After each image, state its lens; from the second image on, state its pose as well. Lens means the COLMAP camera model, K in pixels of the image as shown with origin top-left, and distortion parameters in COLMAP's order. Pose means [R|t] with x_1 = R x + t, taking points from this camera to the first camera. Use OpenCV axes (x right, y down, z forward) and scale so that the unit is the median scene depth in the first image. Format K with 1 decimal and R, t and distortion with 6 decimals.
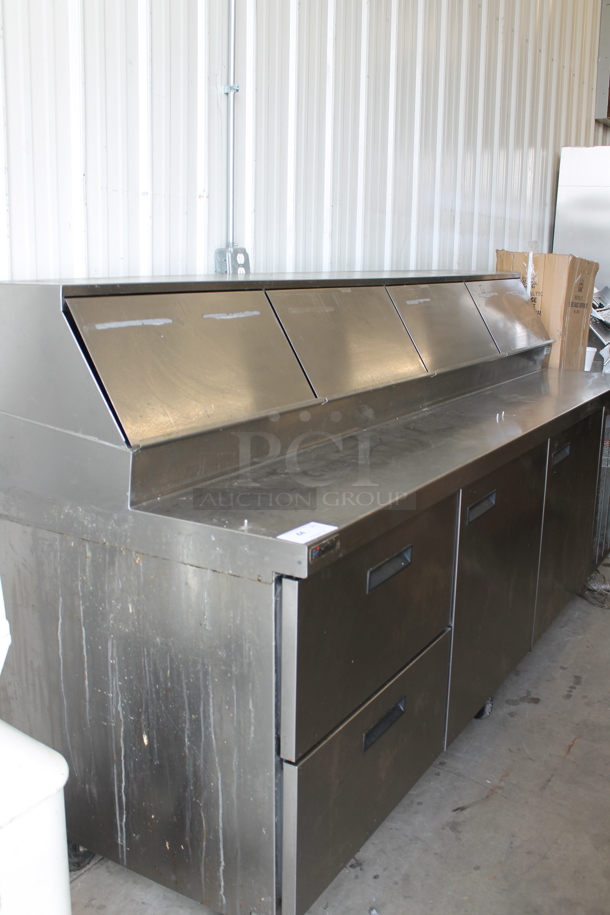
lens RADIAL K [[863.8, 0, 305.4], [0, 863.8, 457.0], [0, 0, 1]] dist [-0.004971, 0.000000]
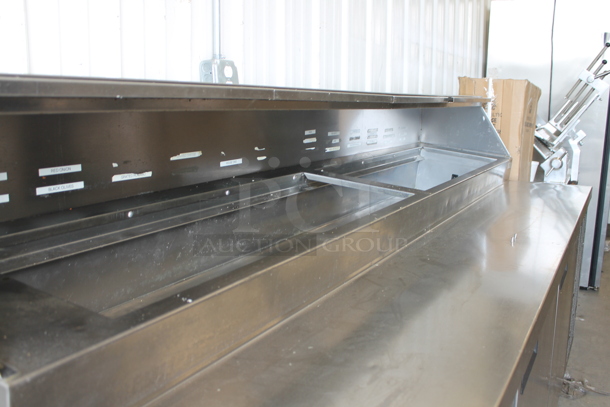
lens RADIAL K [[575.8, 0, 304.9], [0, 575.8, 203.2], [0, 0, 1]] dist [-0.004971, 0.000000]
pose [[0.998929, -0.017298, 0.042923, -0.015475], [0.019661, 0.998278, -0.055268, -0.037793], [-0.041893, 0.056053, 0.997549, 0.269800]]
